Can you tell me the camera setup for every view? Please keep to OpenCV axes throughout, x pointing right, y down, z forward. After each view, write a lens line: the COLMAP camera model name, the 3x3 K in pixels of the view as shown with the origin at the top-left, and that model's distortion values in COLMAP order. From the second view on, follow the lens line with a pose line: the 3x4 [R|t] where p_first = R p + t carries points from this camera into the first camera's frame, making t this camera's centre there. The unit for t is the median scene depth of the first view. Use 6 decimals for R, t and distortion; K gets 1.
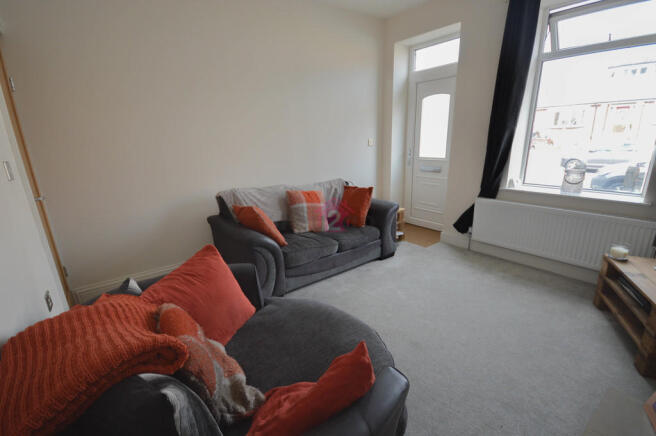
lens RADIAL K [[295.4, 0, 328.0], [0, 295.4, 218.0], [0, 0, 1]] dist [-0.002451, -0.000494]
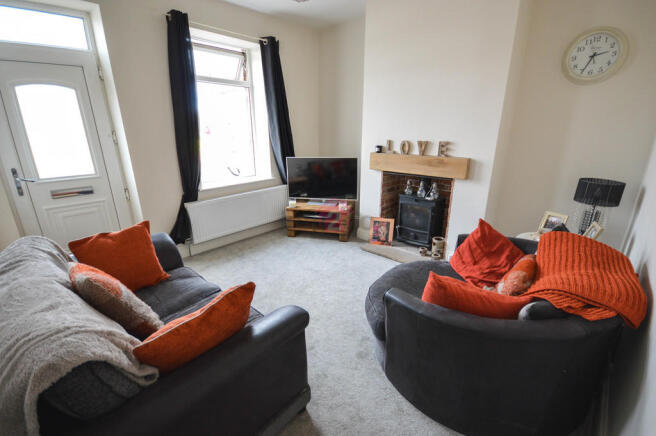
lens RADIAL K [[295.4, 0, 328.0], [0, 295.4, 218.0], [0, 0, 1]] dist [-0.002451, -0.000494]
pose [[-0.161890, -0.249311, 0.954796, -0.572896], [0.283821, 0.914913, 0.287020, -0.183158], [-0.945112, 0.317456, -0.077356, 0.658743]]
